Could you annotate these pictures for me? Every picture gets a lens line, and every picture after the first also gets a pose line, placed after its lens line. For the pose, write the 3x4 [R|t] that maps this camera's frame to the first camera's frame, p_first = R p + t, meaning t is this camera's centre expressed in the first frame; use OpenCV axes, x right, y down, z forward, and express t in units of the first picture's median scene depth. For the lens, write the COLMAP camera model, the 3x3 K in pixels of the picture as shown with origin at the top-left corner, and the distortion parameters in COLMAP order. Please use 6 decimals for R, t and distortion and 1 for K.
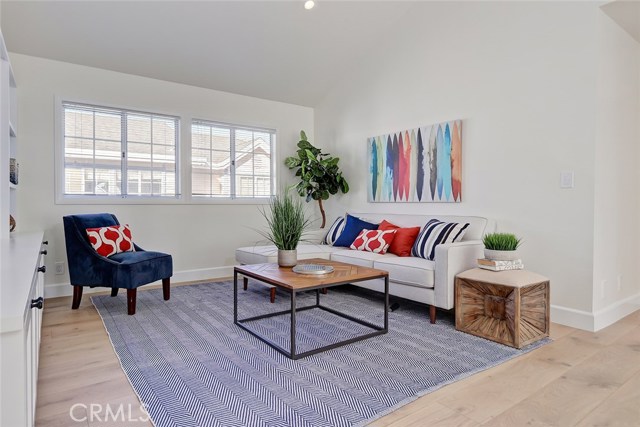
lens RADIAL K [[344.3, 0, 317.2], [0, 344.3, 205.8], [0, 0, 1]] dist [-0.001385, -0.001191]
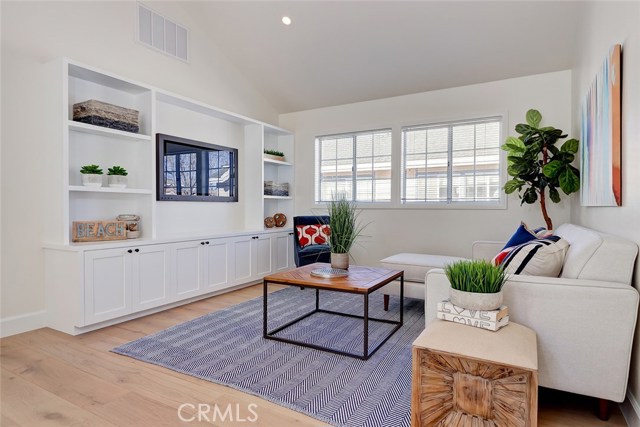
lens RADIAL K [[376.4, 0, 323.4], [0, 376.4, 209.8], [0, 0, 1]] dist [-0.005253, 0.000398]
pose [[0.434722, 0.003083, -0.900559, 0.774092], [-0.003327, 0.999993, 0.001817, -0.002726], [0.900558, 0.002206, 0.434730, 0.393398]]
